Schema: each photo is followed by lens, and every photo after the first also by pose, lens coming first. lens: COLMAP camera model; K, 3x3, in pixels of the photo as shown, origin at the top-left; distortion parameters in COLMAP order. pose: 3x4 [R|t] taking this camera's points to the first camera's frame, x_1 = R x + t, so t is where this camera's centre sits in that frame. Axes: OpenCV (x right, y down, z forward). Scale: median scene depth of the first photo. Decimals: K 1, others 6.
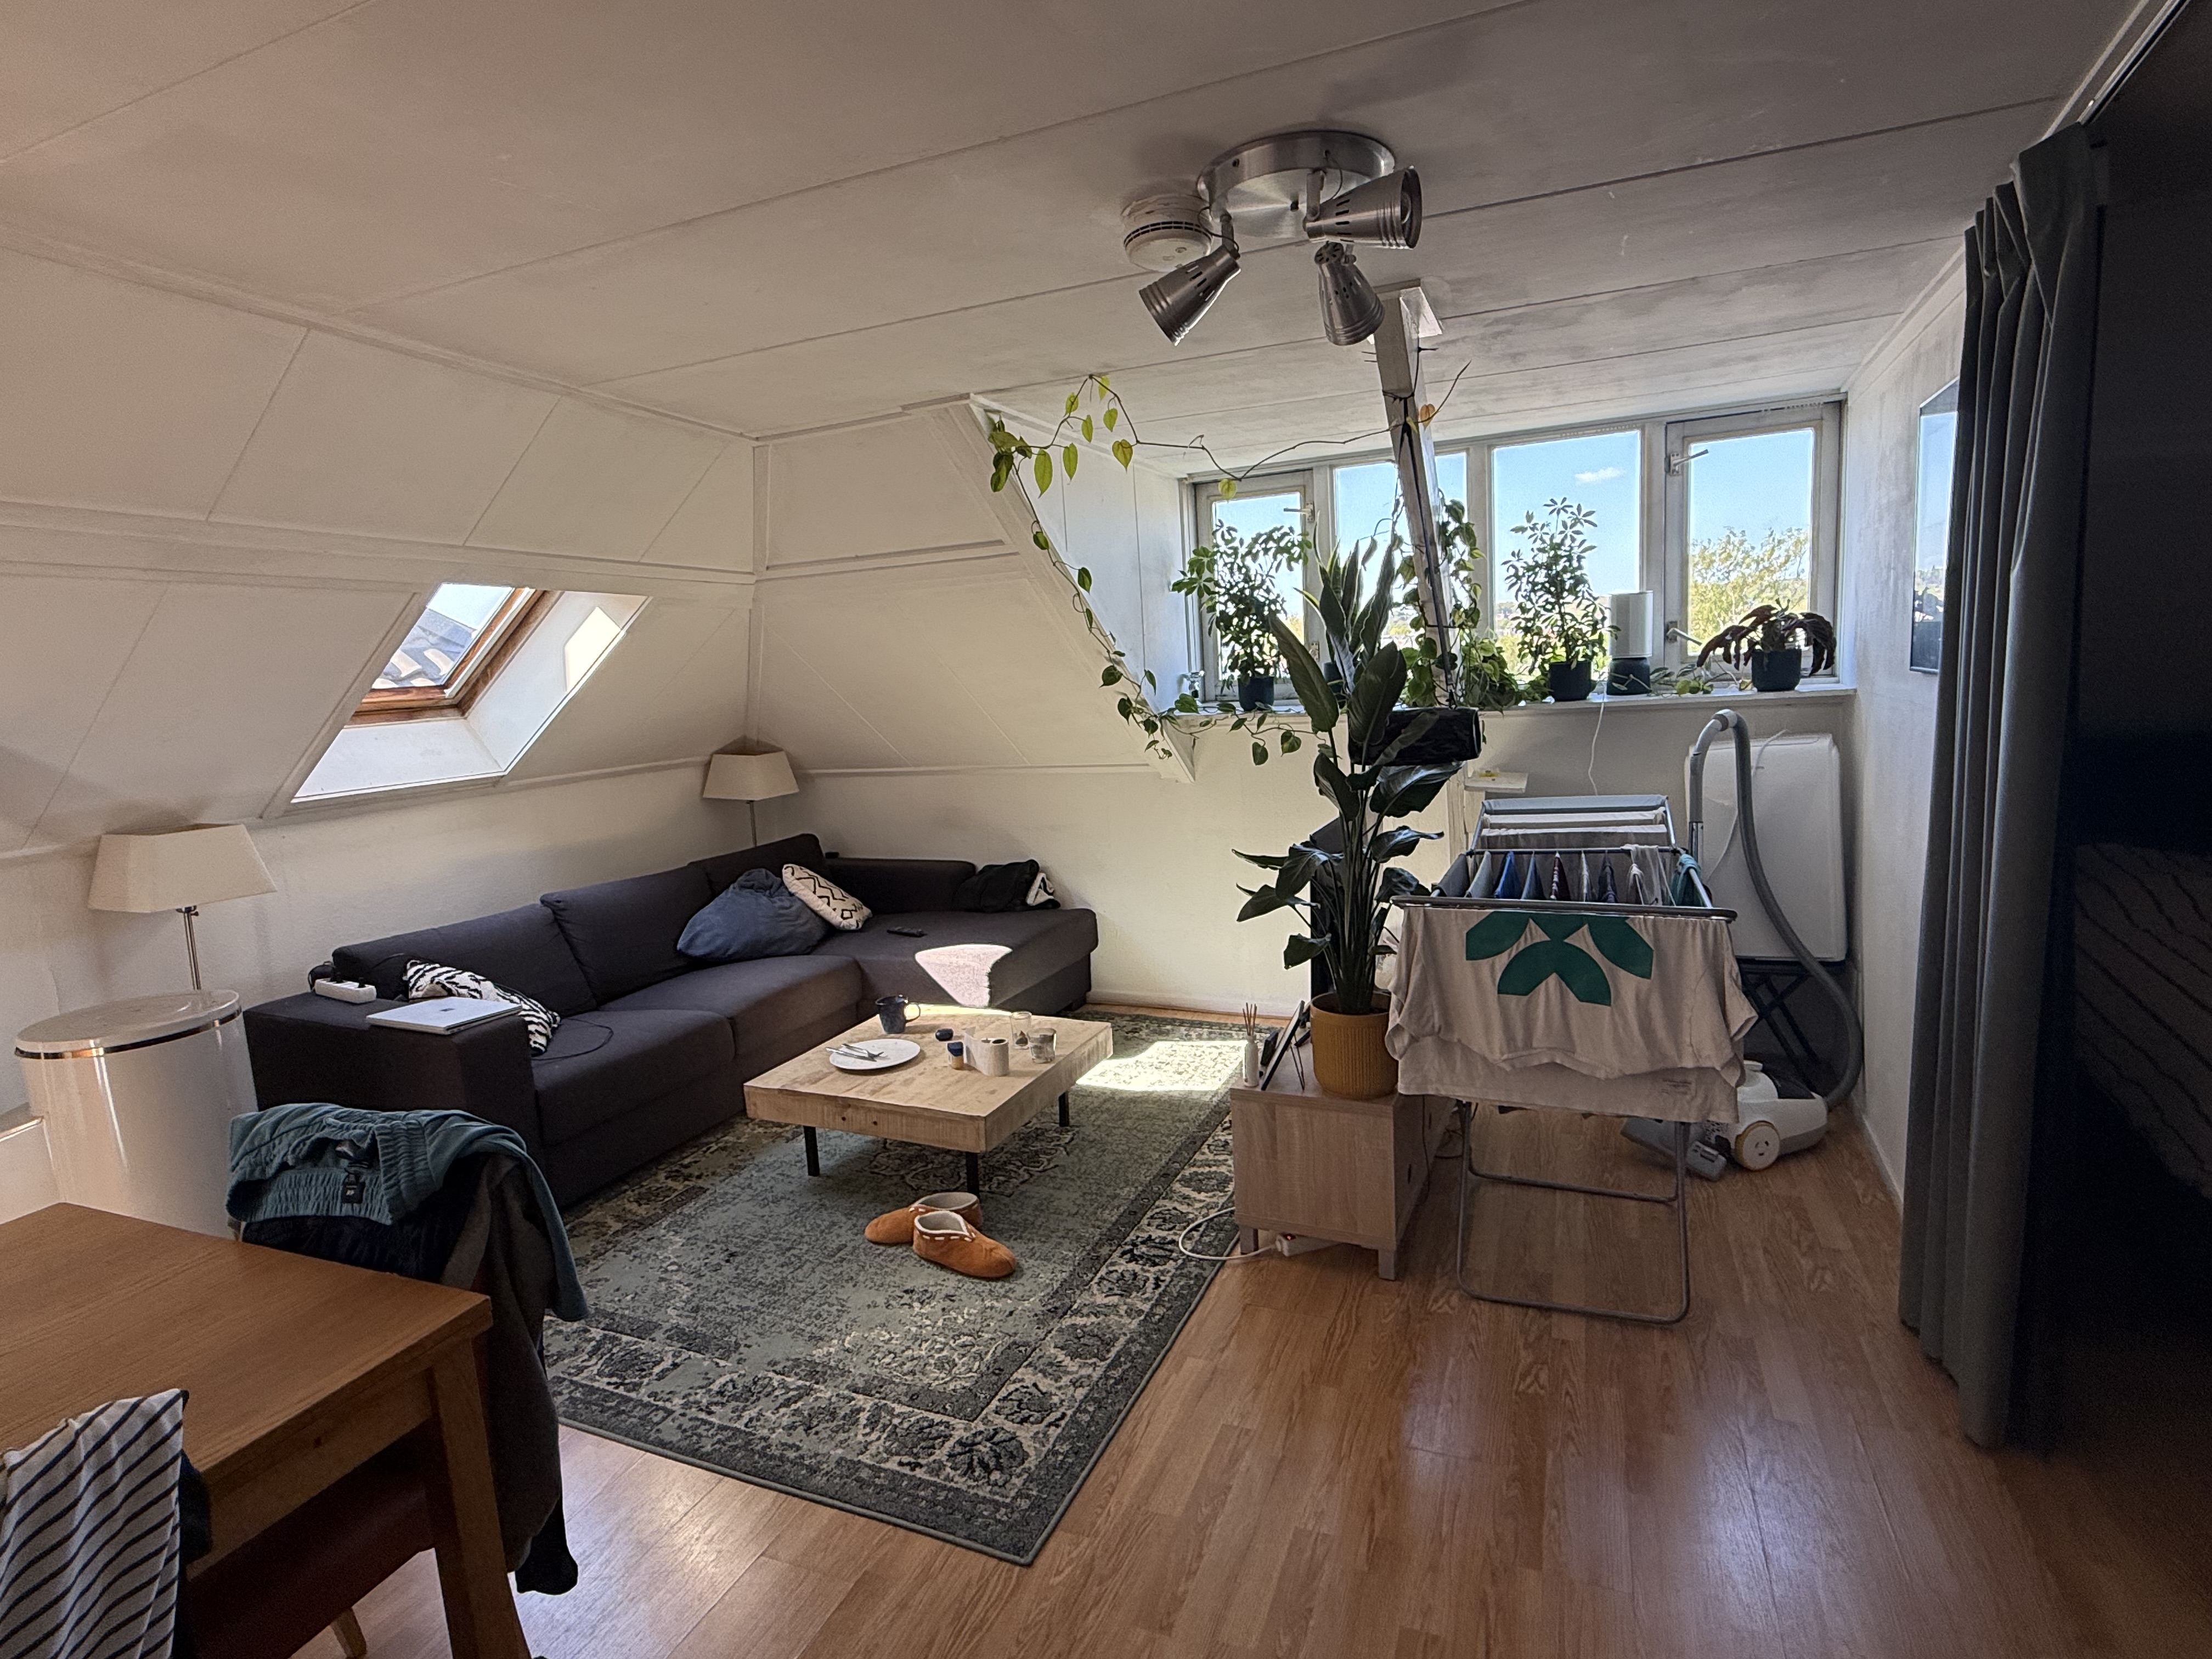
lens RADIAL K [[1140.0, 0, 1104.3], [0, 1140.0, 803.3], [0, 0, 1]] dist [0.002631, 0.000204]
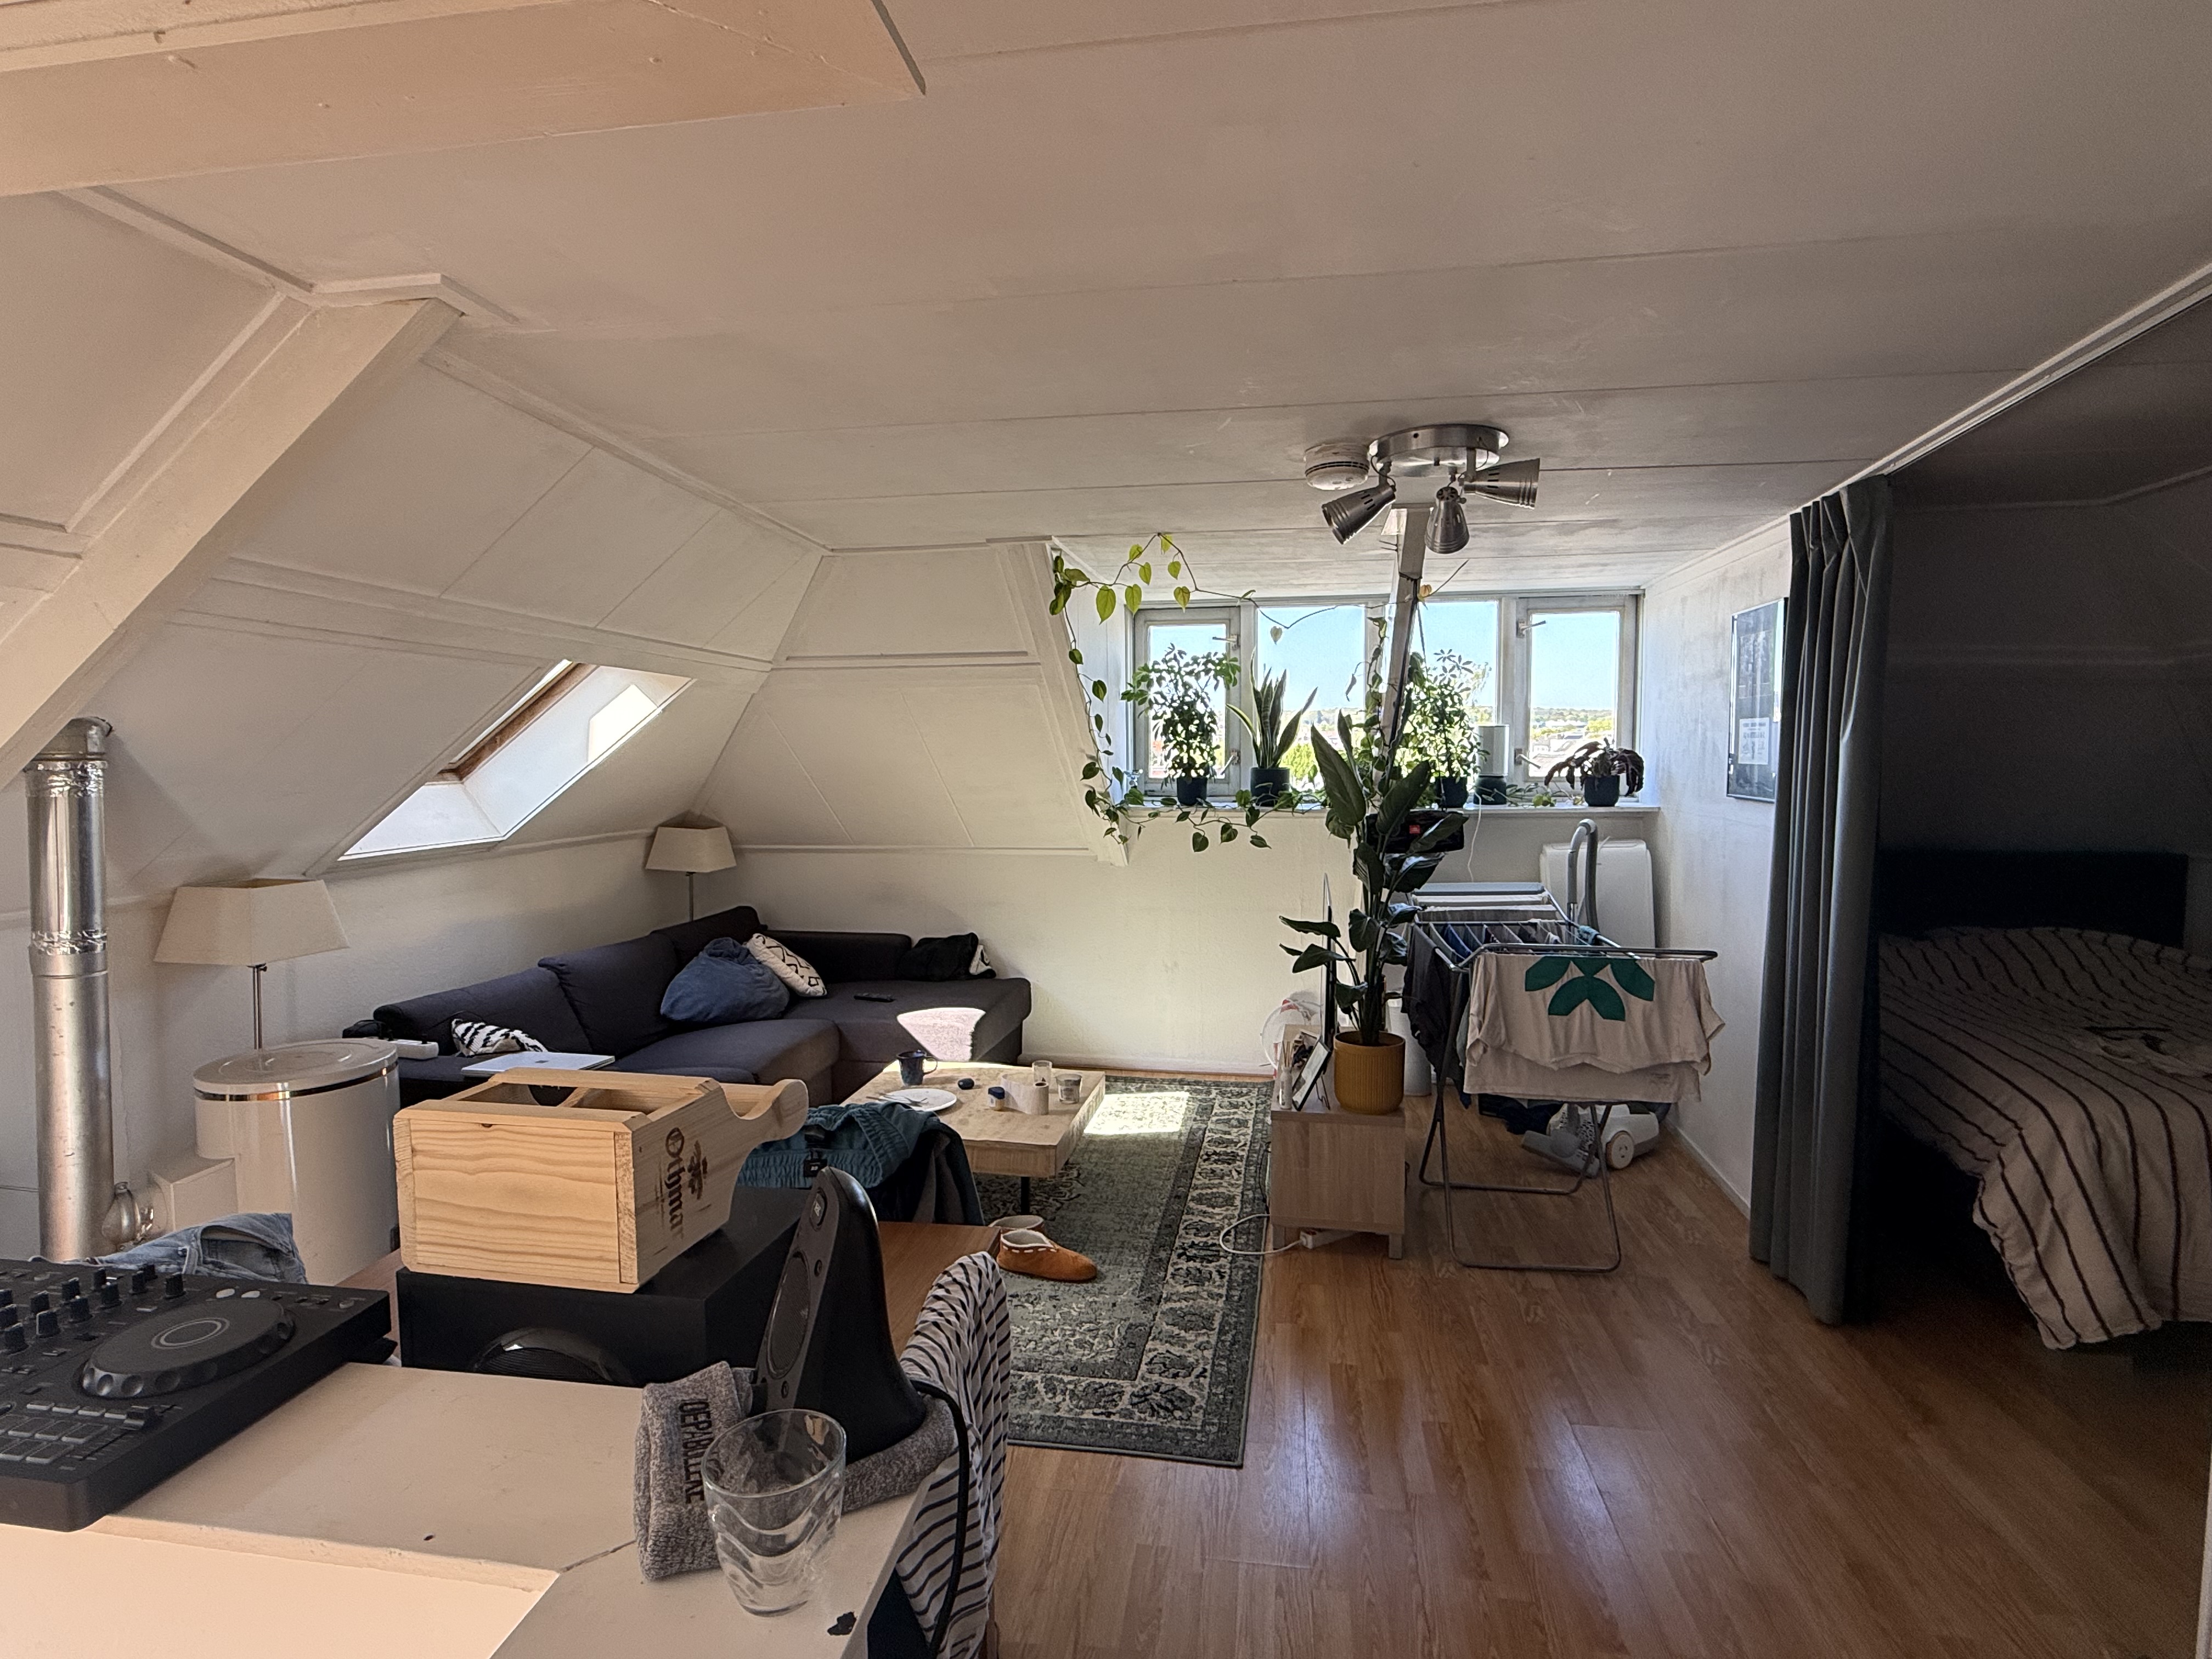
lens RADIAL K [[1140.0, 0, 1104.3], [0, 1140.0, 803.3], [0, 0, 1]] dist [0.002631, 0.000204]
pose [[0.969277, 0.038931, 0.242873, -0.325761], [-0.019555, 0.996466, -0.081687, 0.019305], [-0.245194, 0.074428, 0.966613, -0.150672]]
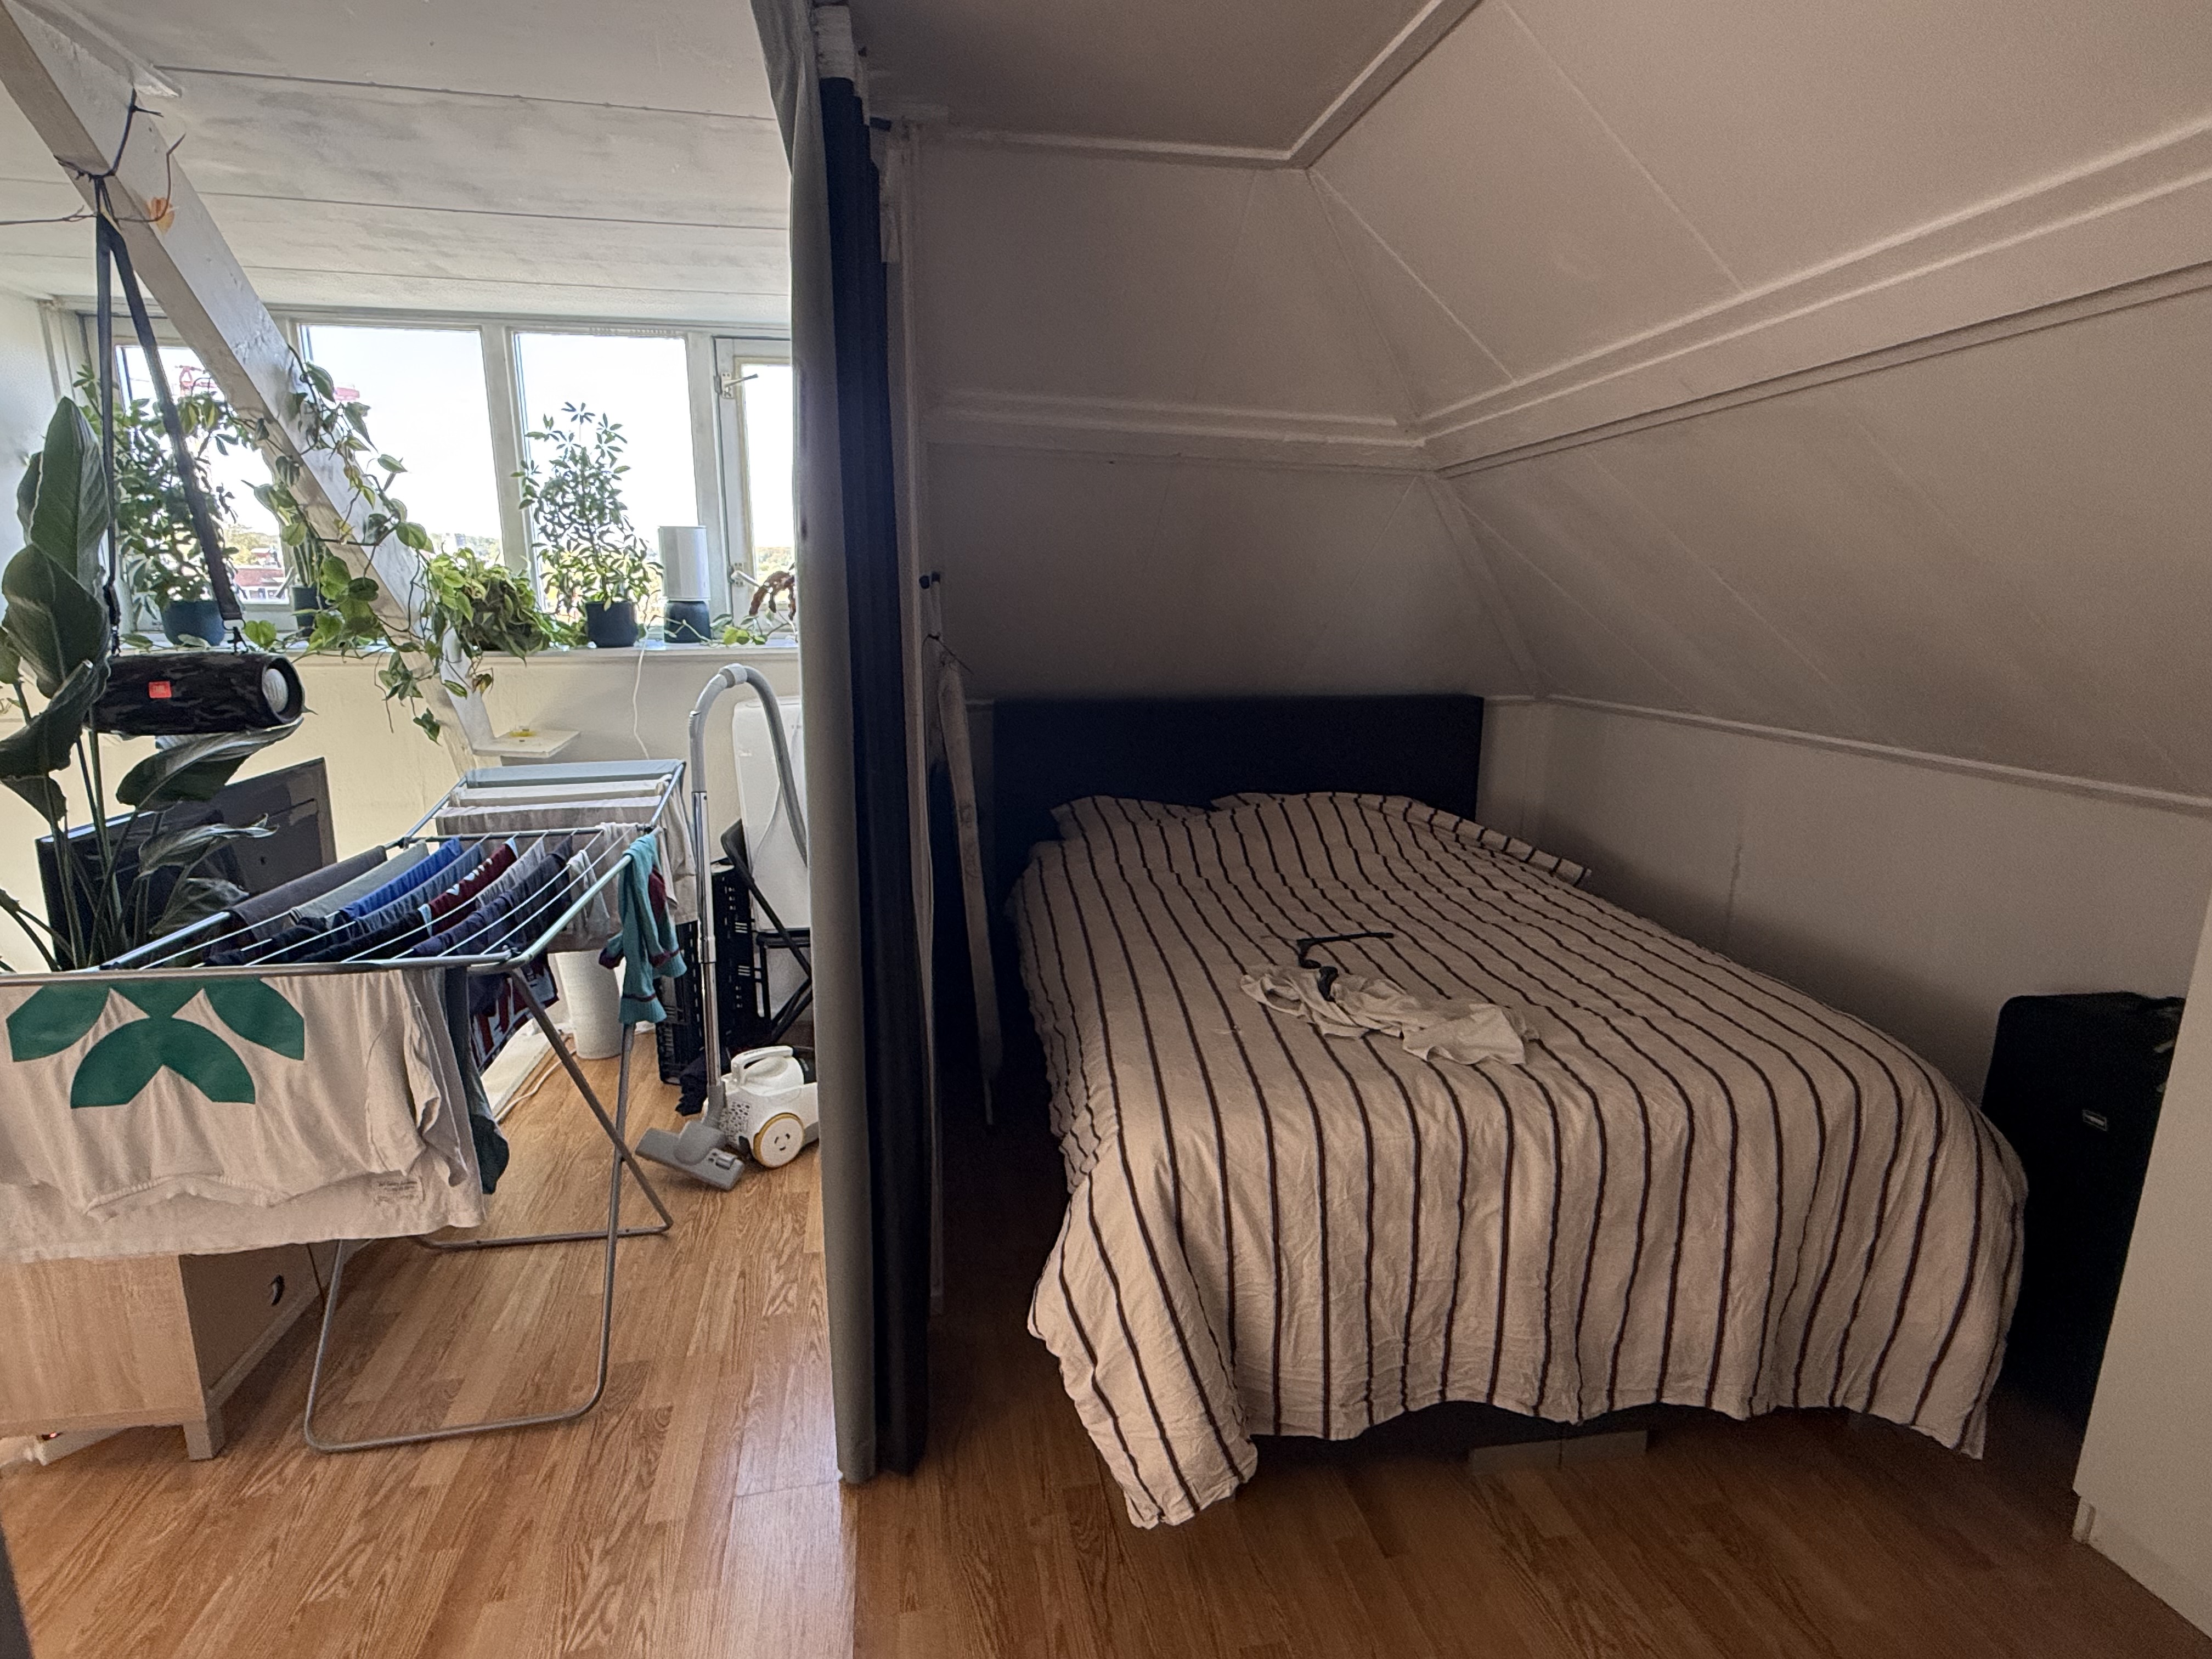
lens RADIAL K [[1140.0, 0, 1104.3], [0, 1140.0, 803.3], [0, 0, 1]] dist [0.002631, 0.000204]
pose [[0.834543, -0.044457, 0.549146, 0.291726], [0.017163, 0.998353, 0.054740, -0.016763], [-0.550675, -0.036257, 0.833932, 0.094987]]
